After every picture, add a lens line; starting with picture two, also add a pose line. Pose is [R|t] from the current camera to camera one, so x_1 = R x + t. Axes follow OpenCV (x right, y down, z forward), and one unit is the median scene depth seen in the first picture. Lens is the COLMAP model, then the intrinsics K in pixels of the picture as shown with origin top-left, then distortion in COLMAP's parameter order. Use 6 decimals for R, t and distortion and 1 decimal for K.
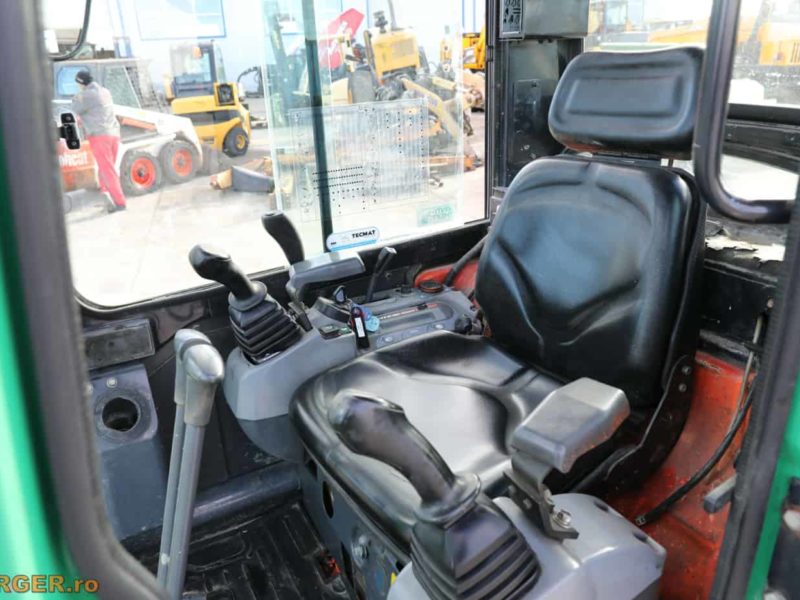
lens RADIAL K [[617.3, 0, 401.4], [0, 617.3, 295.0], [0, 0, 1]] dist [-0.078759, 0.085433]
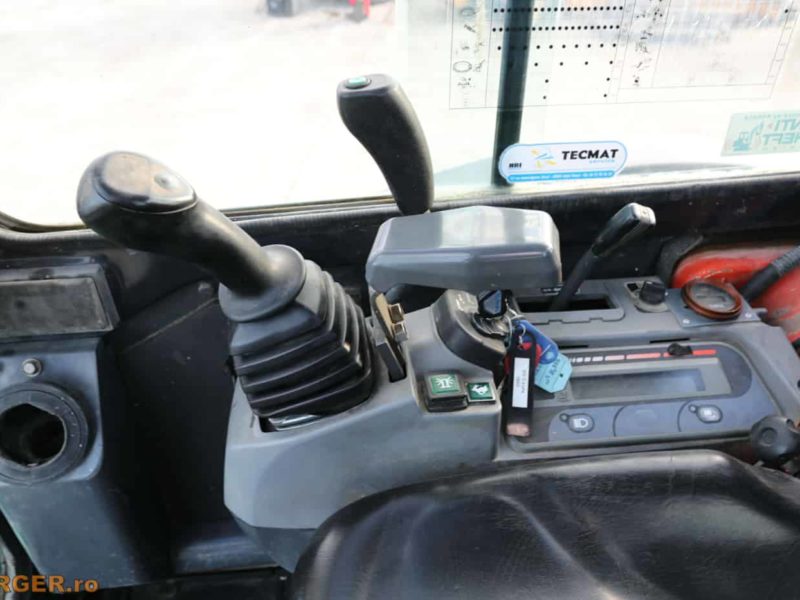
lens RADIAL K [[617.3, 0, 401.4], [0, 617.3, 295.0], [0, 0, 1]] dist [-0.078759, 0.085433]
pose [[0.920637, 0.260530, -0.290777, -0.034228], [-0.176137, 0.941842, 0.286198, -0.112659], [0.348429, -0.212268, 0.912984, 0.573774]]
